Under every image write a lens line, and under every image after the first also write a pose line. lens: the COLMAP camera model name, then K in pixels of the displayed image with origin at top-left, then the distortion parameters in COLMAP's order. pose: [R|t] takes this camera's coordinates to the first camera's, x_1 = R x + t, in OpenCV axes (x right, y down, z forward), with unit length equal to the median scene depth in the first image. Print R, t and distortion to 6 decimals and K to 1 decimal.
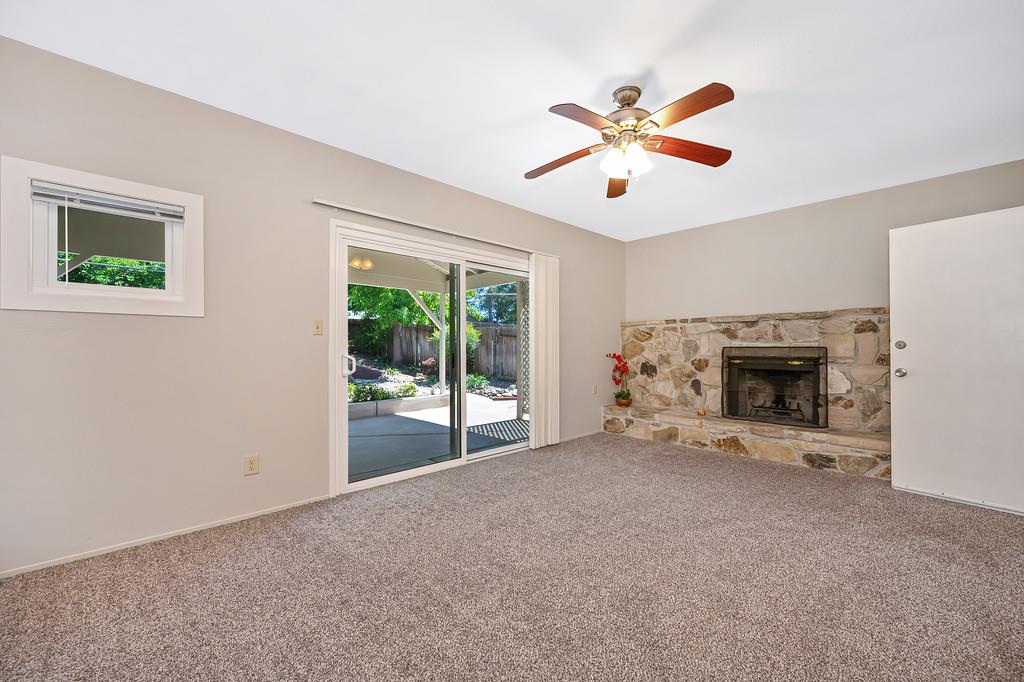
lens RADIAL K [[413.3, 0, 505.7], [0, 413.3, 343.6], [0, 0, 1]] dist [-0.003241, 0.003376]
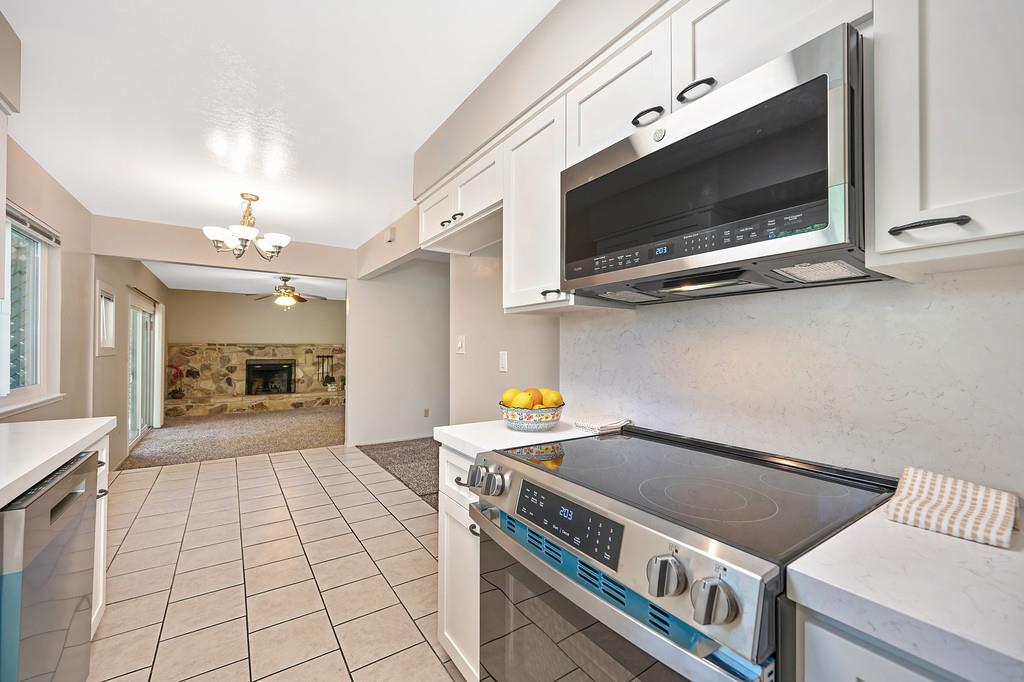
lens RADIAL K [[413.3, 0, 515.3], [0, 413.3, 345.1], [0, 0, 1]] dist [-0.003241, 0.003376]
pose [[0.158925, 0.011104, 0.987228, -1.192119], [-0.015429, 0.999843, -0.008762, -0.062343], [-0.987170, -0.013840, 0.159072, -0.555928]]
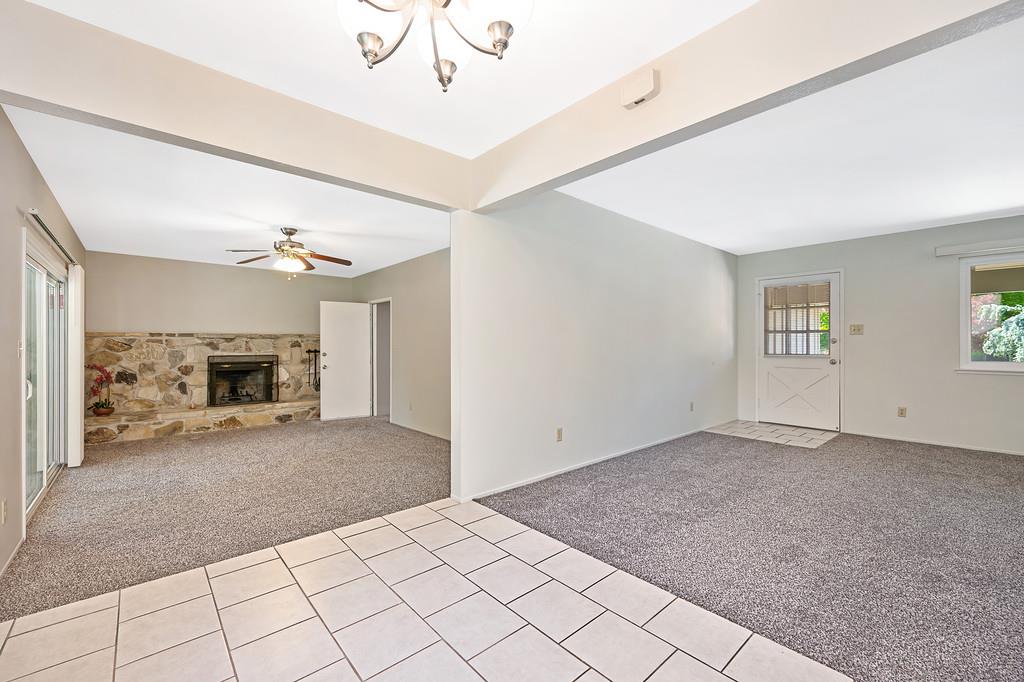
lens RADIAL K [[413.3, 0, 502.7], [0, 413.3, 343.0], [0, 0, 1]] dist [-0.003241, 0.003376]
pose [[0.039781, 0.007914, 0.999177, -0.798636], [-0.008973, 0.999931, -0.007563, -0.032931], [-0.999168, -0.008664, 0.039850, -0.024870]]
